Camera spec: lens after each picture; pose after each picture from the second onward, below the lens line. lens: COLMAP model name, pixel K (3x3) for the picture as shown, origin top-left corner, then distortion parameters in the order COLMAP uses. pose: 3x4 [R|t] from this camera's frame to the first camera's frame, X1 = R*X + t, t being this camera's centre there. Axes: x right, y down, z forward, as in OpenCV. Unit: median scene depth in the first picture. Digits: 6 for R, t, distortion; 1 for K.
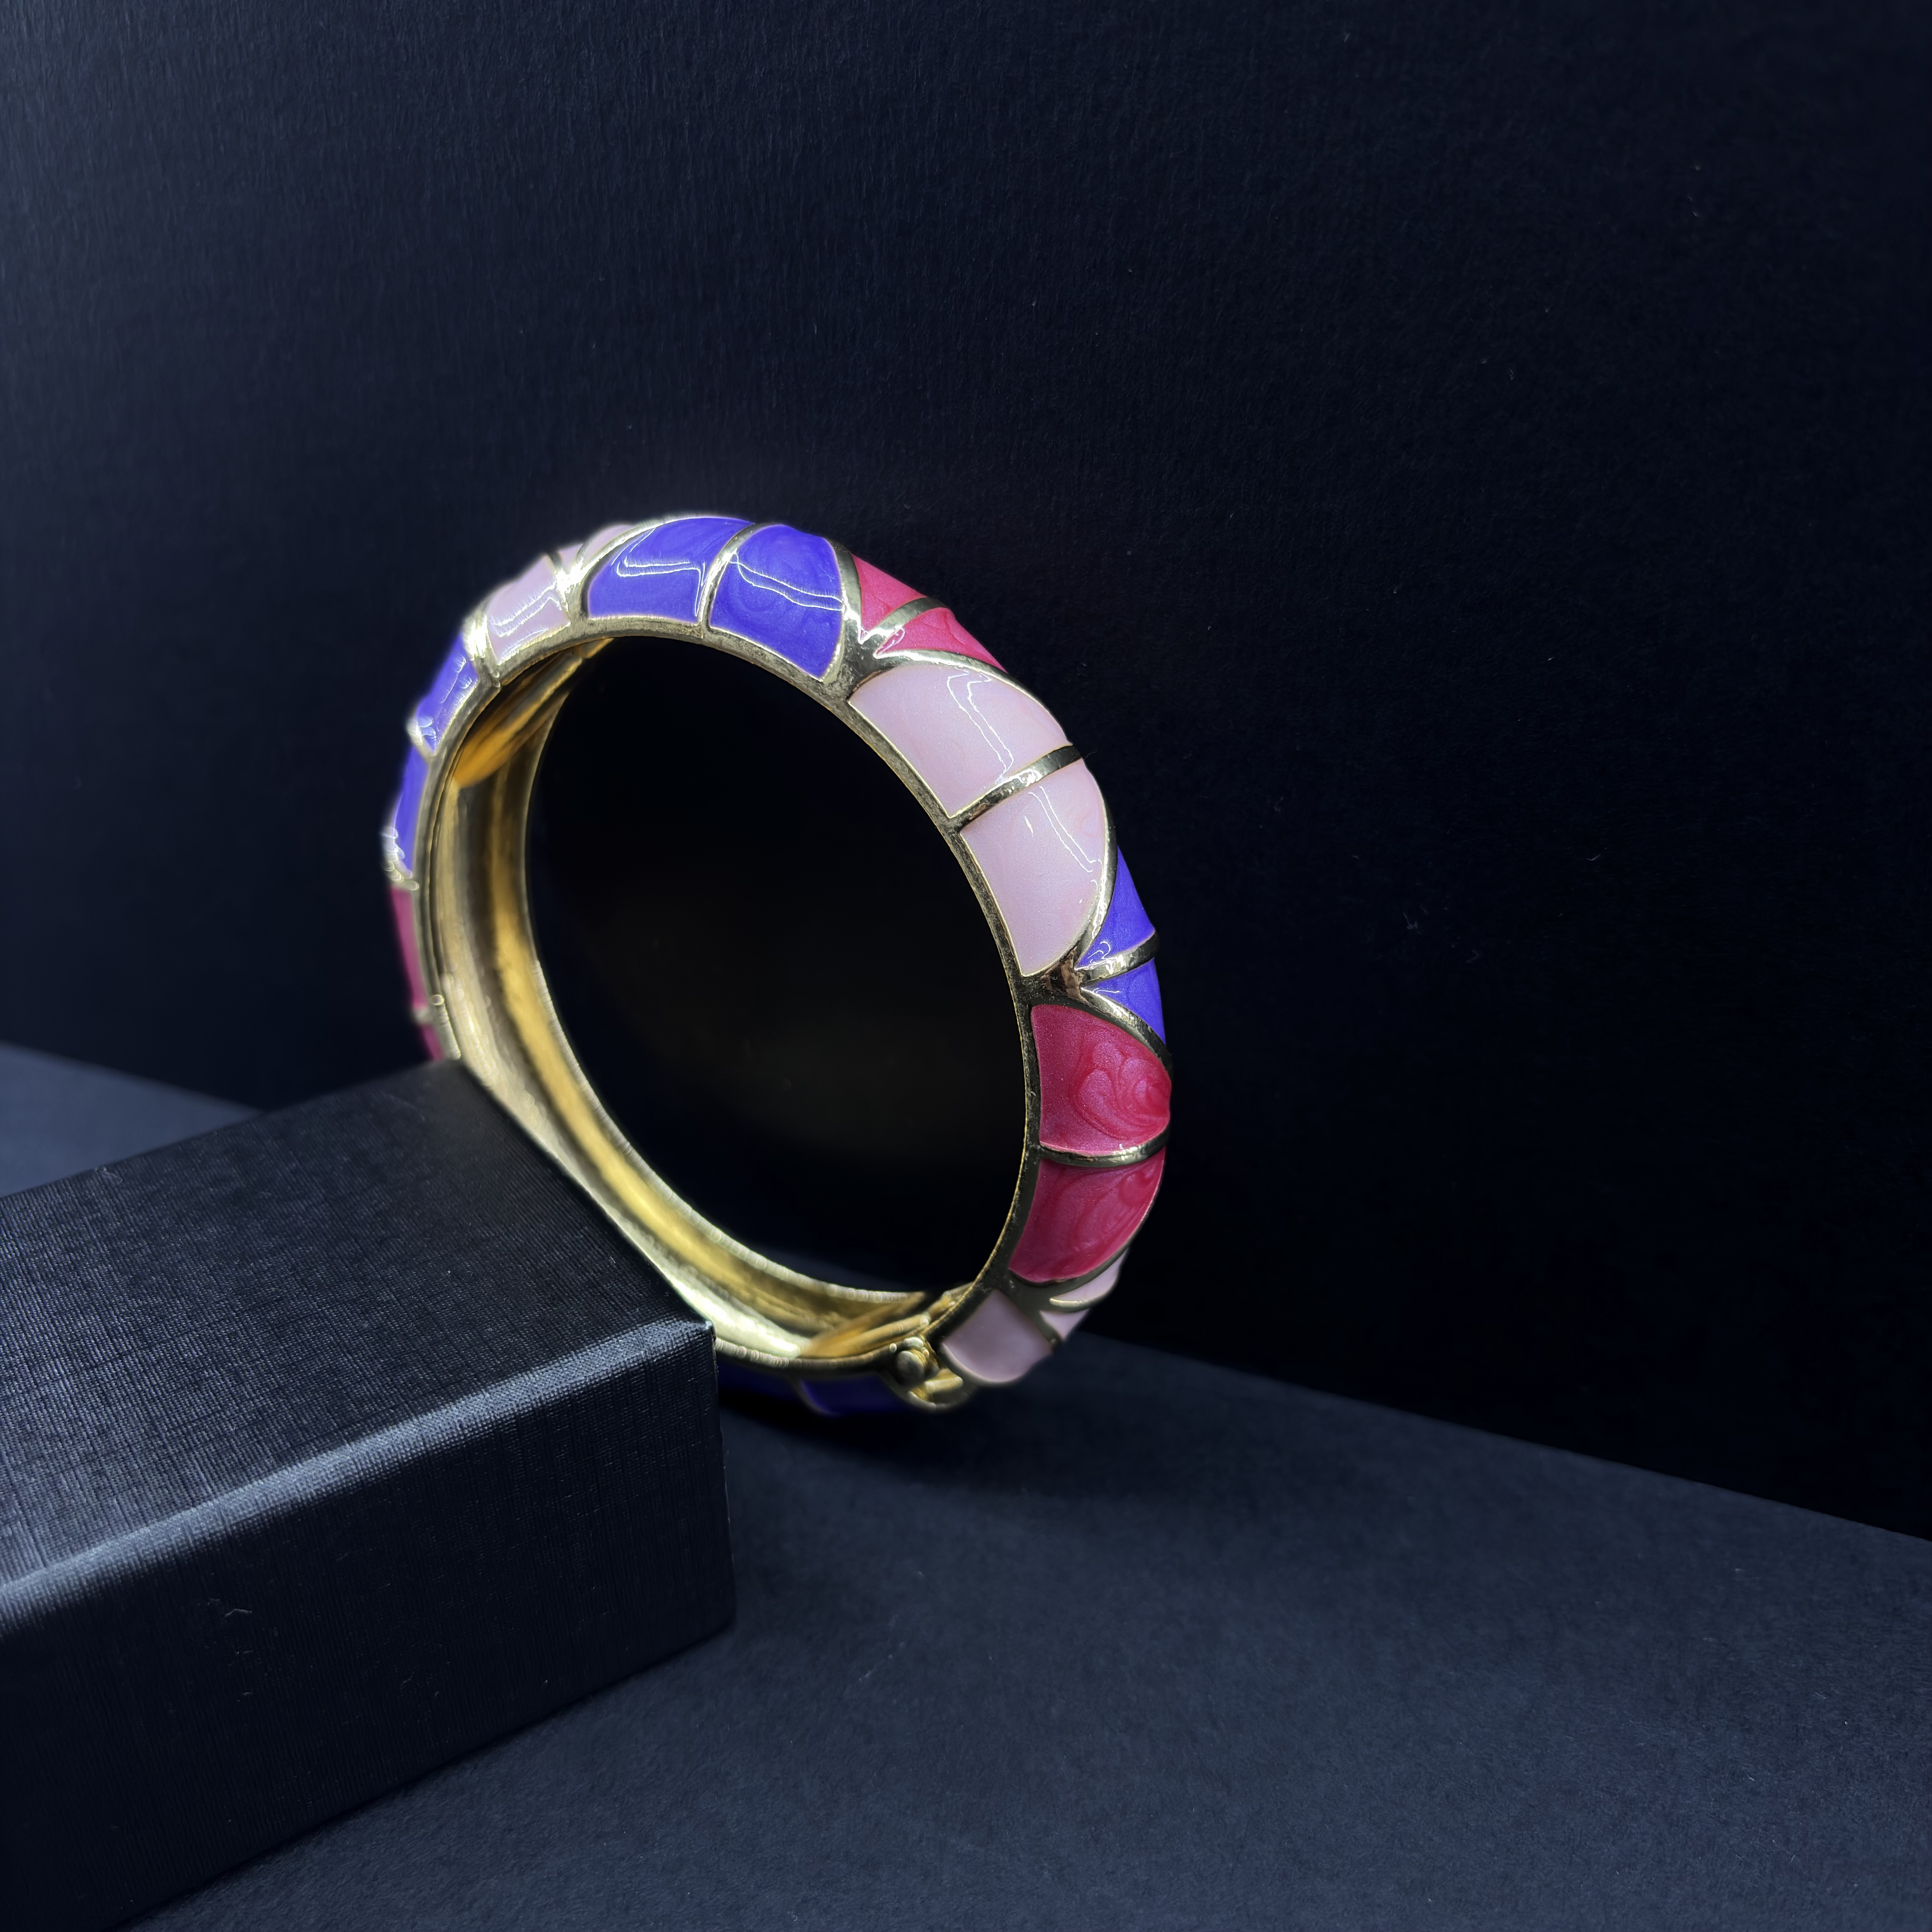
lens RADIAL K [[2159.5, 0, 953.4], [0, 2159.5, 962.1], [0, 0, 1]] dist [-0.015990, 0.000000]
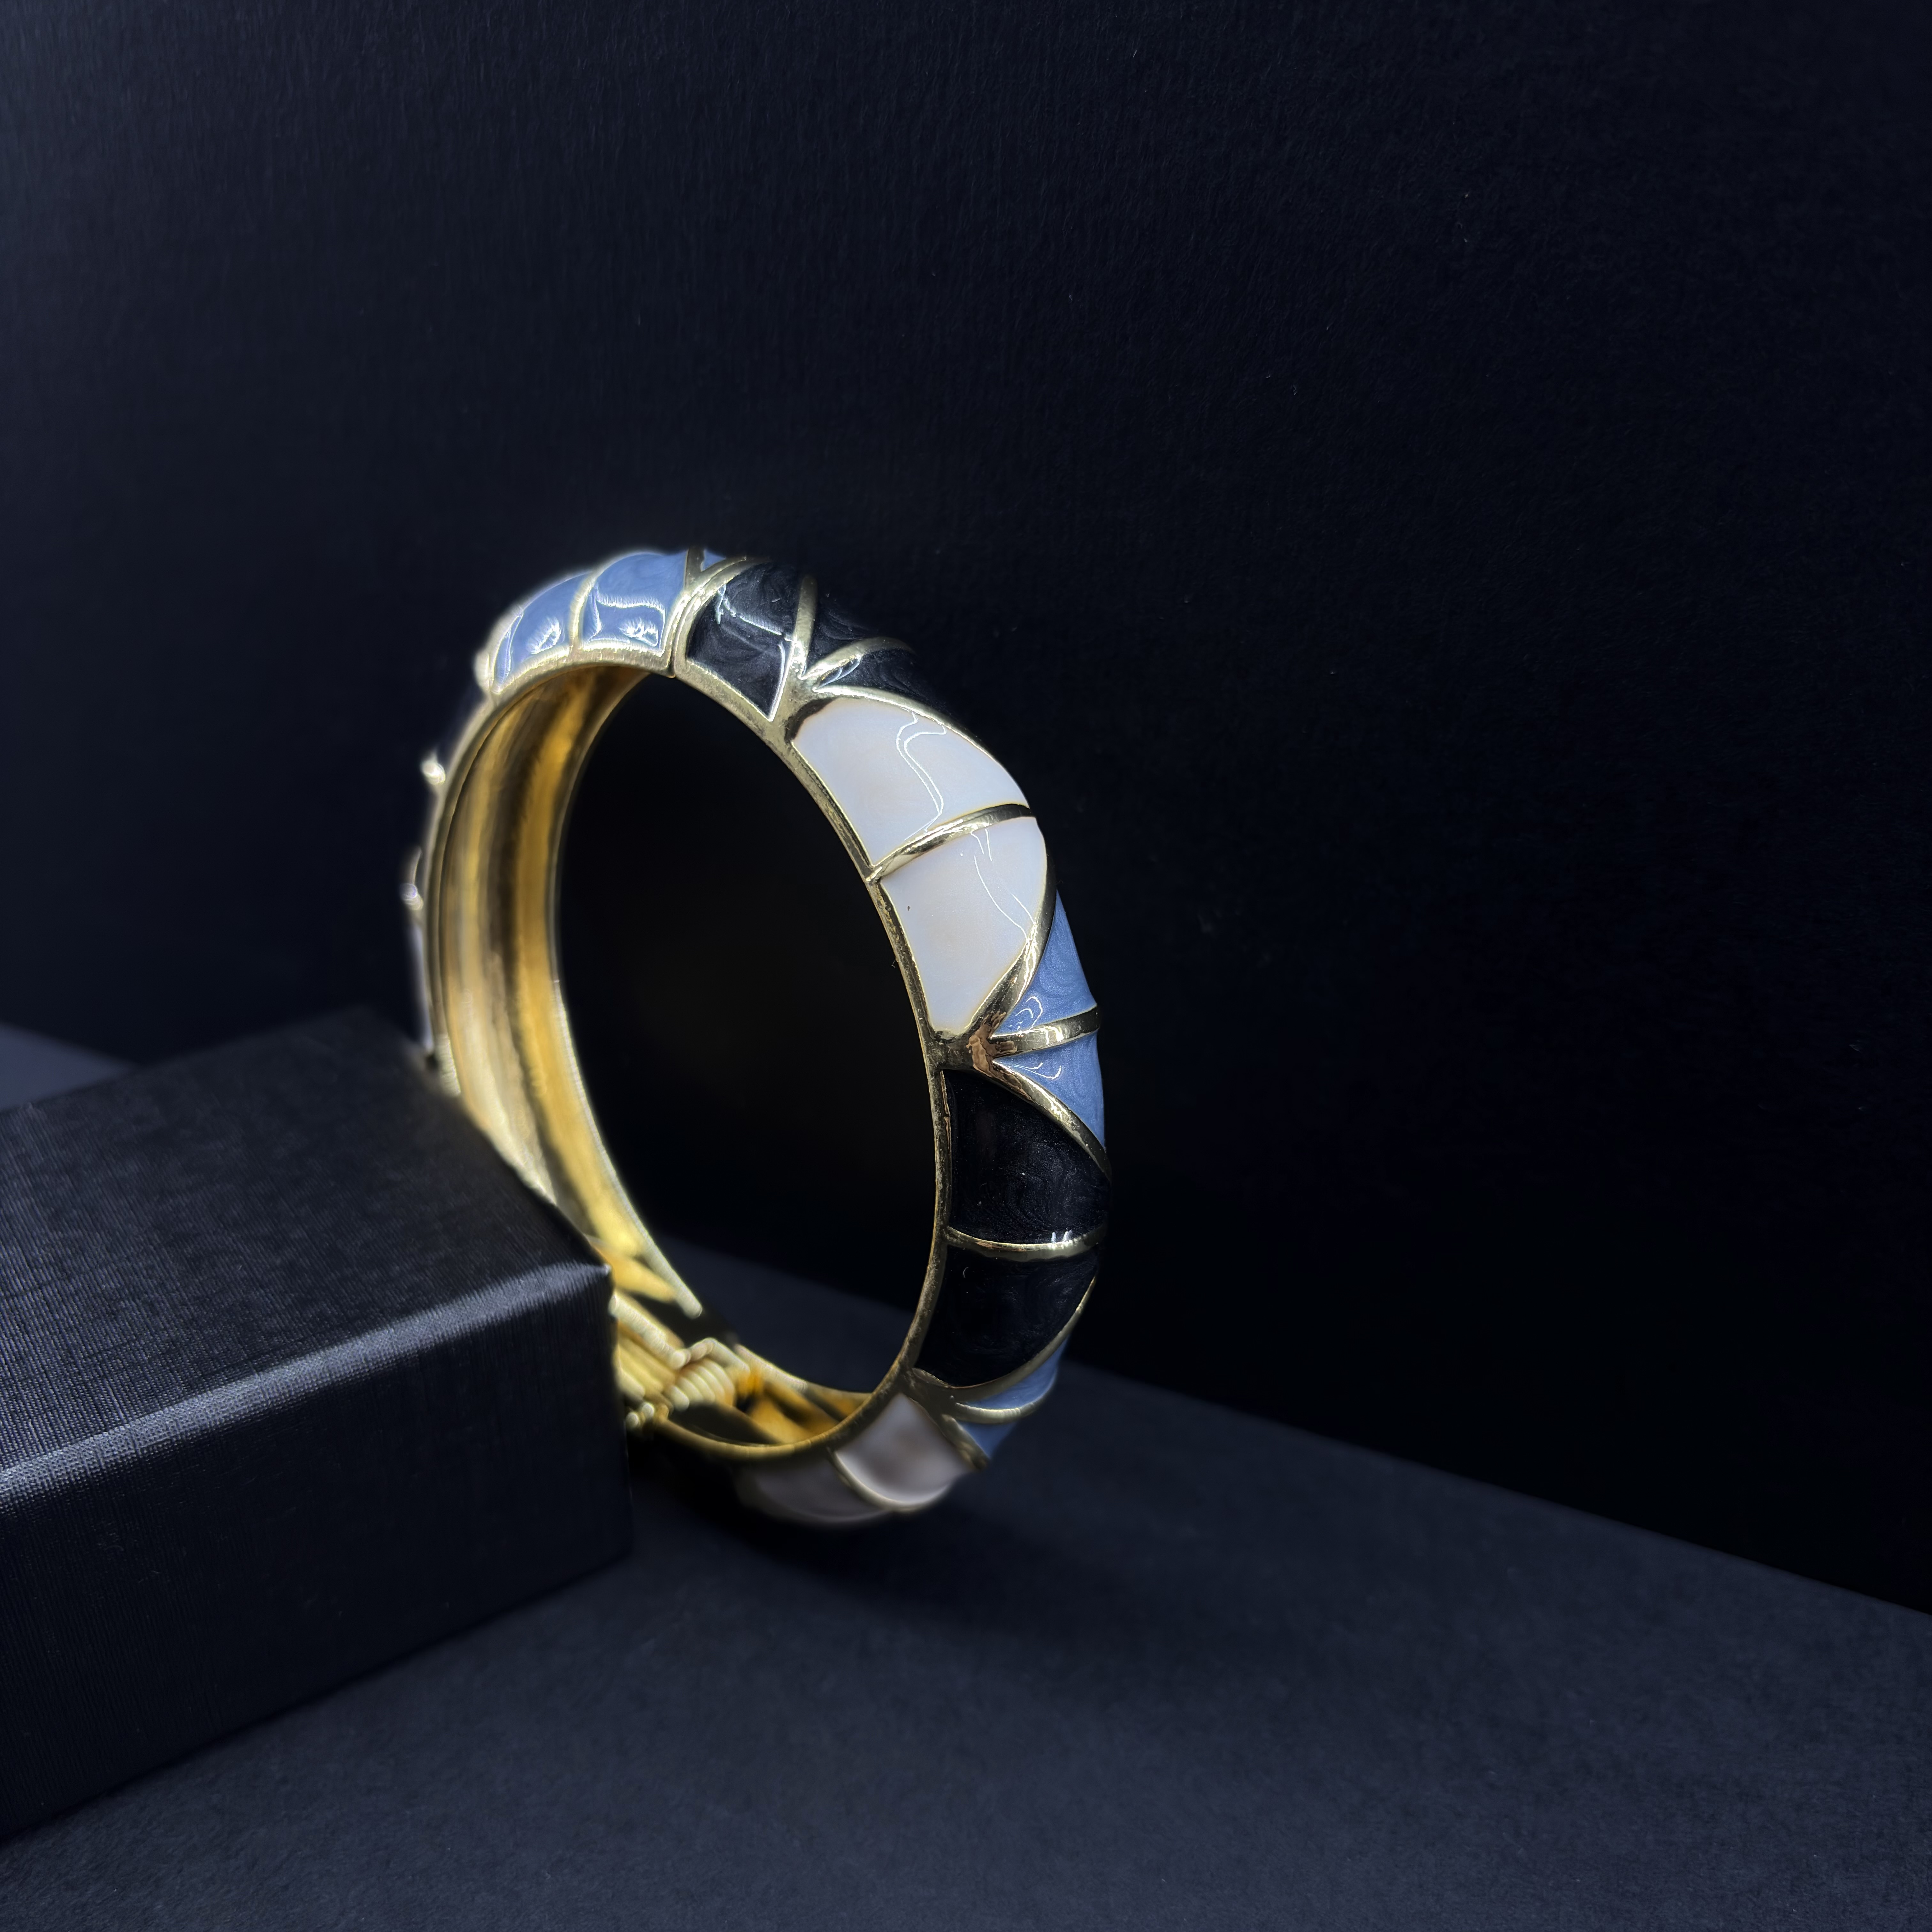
lens RADIAL K [[2159.5, 0, 965.0], [0, 2159.5, 973.8], [0, 0, 1]] dist [-0.015990, 0.000000]
pose [[0.999458, 0.032922, -0.000735, 0.105224], [-0.032901, 0.999265, 0.019666, -0.012719], [0.001382, -0.019631, 0.999806, -0.018161]]
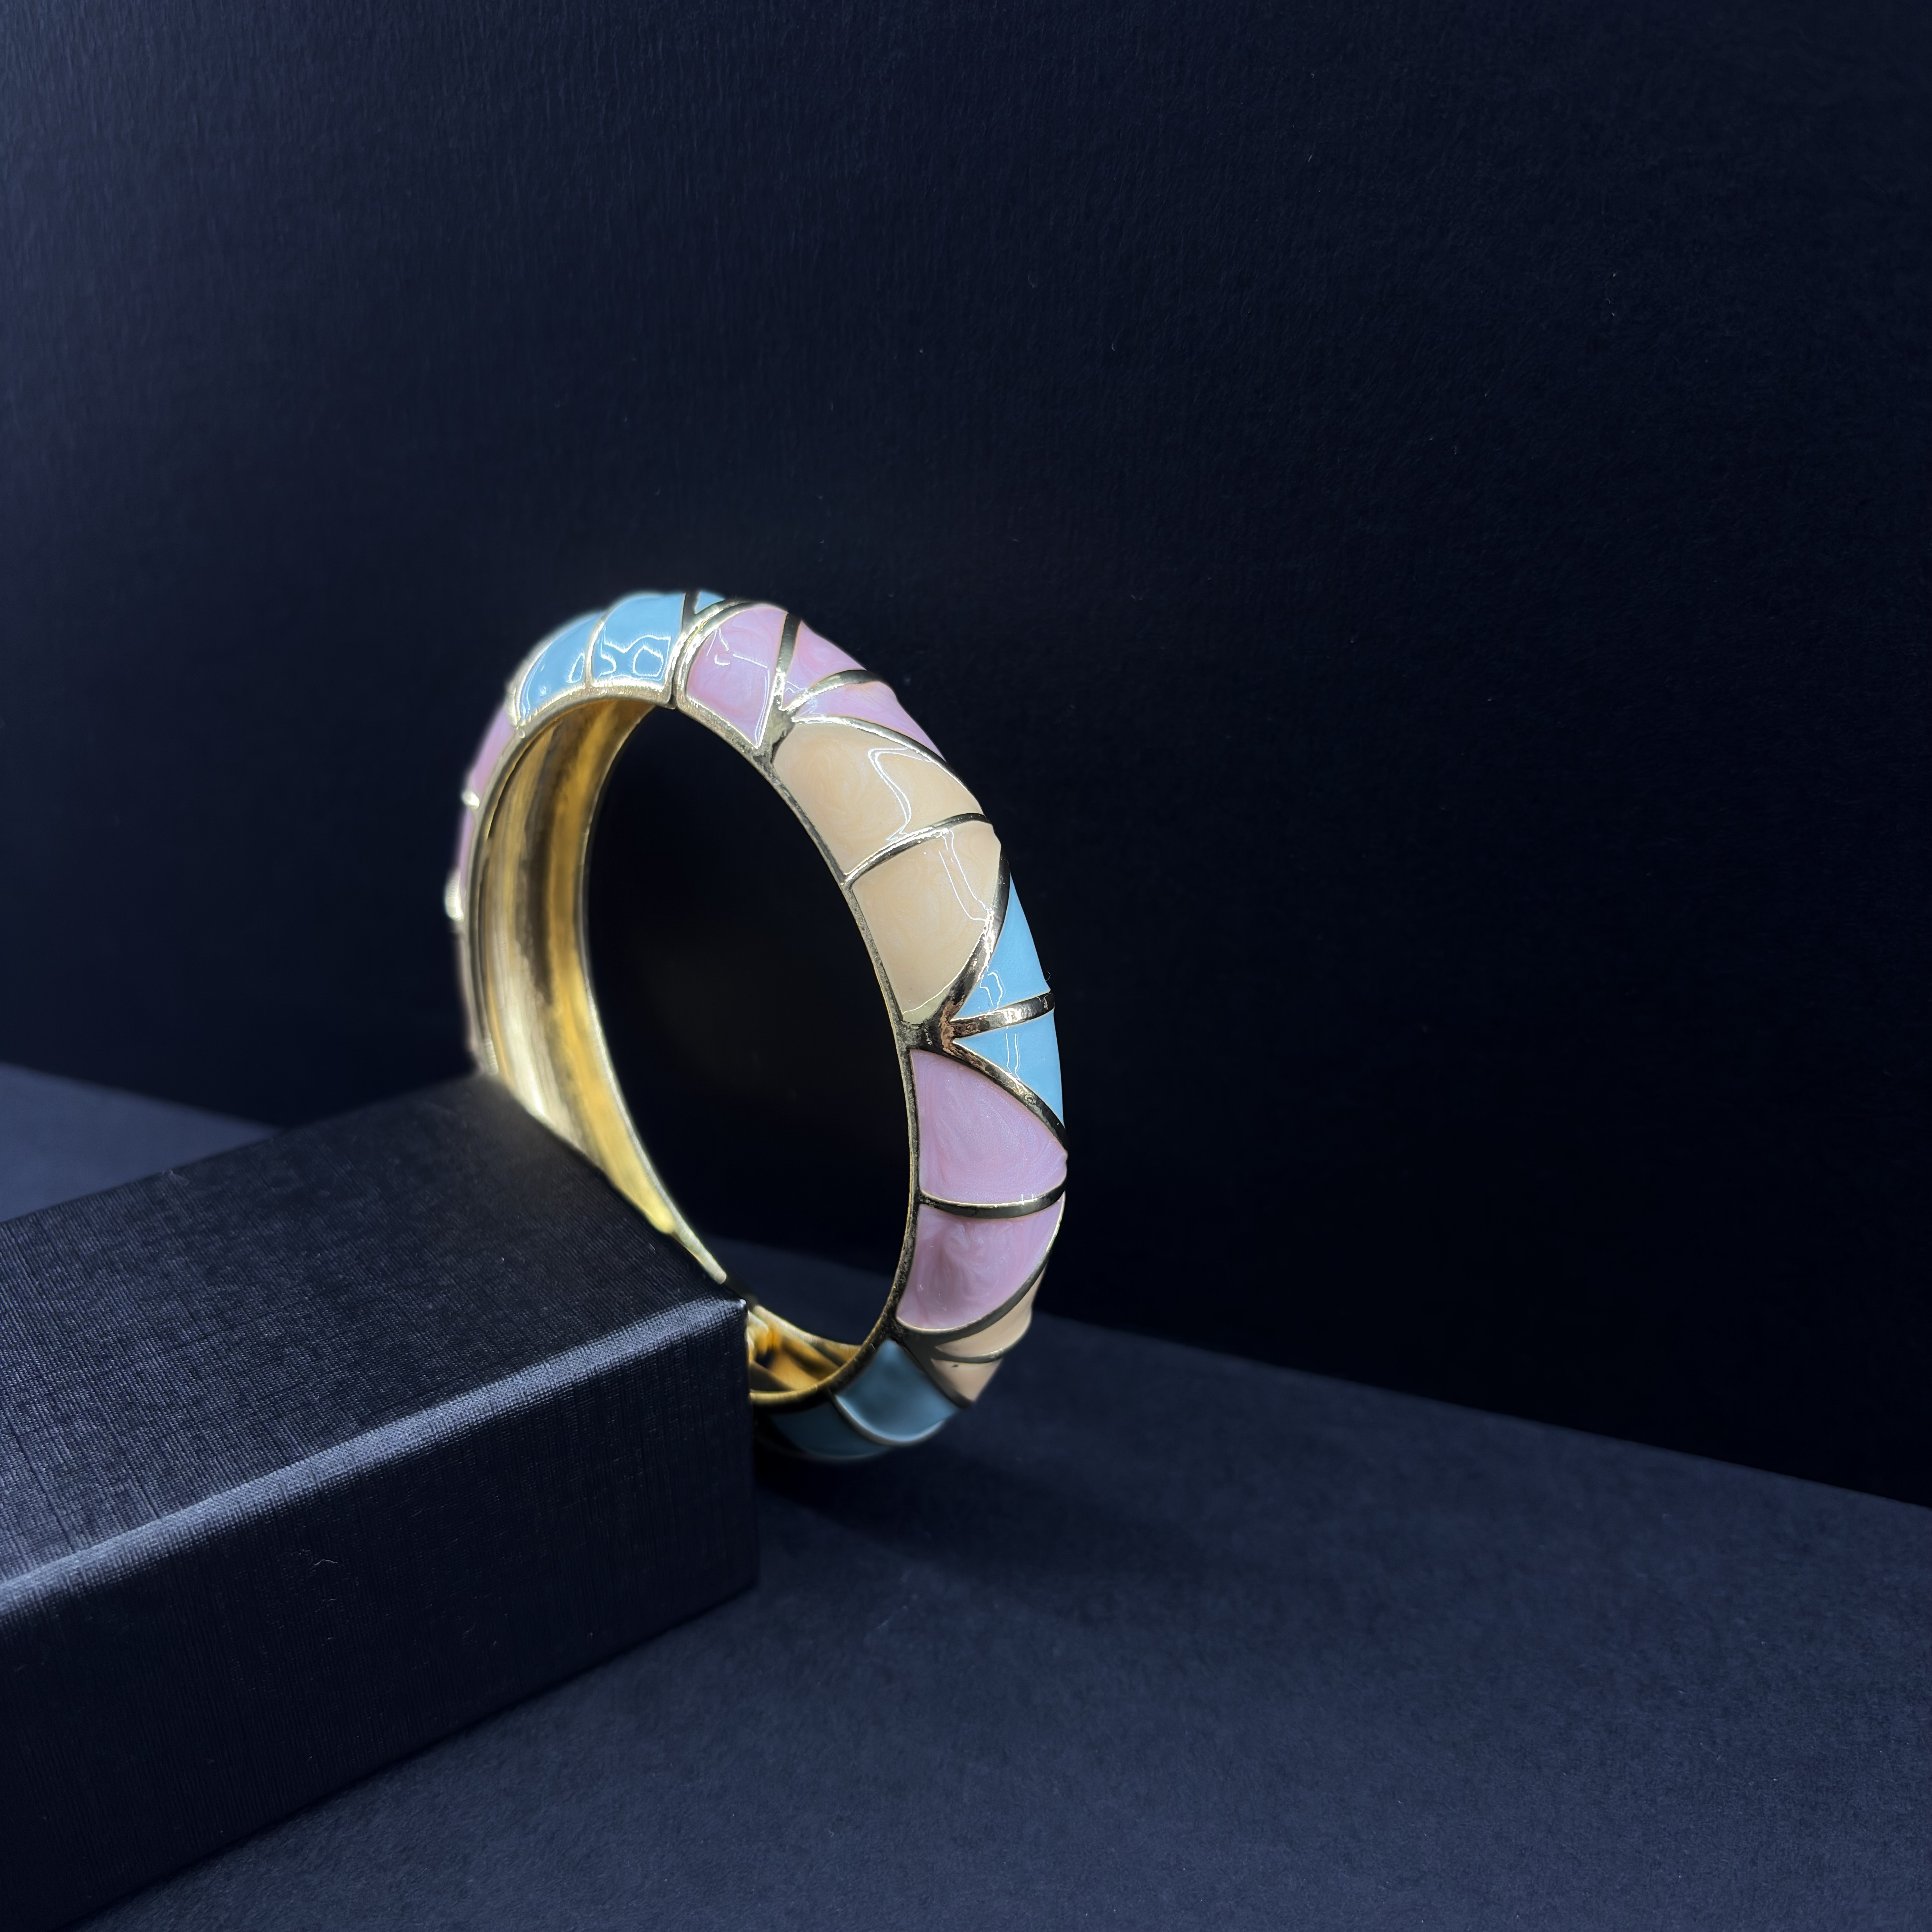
lens RADIAL K [[2159.5, 0, 963.8], [0, 2159.5, 964.9], [0, 0, 1]] dist [-0.015990, 0.000000]
pose [[0.999025, -0.005757, 0.043777, -0.048419], [0.006924, 0.999624, -0.026544, 0.026140], [-0.043608, 0.026822, 0.998689, -0.112686]]
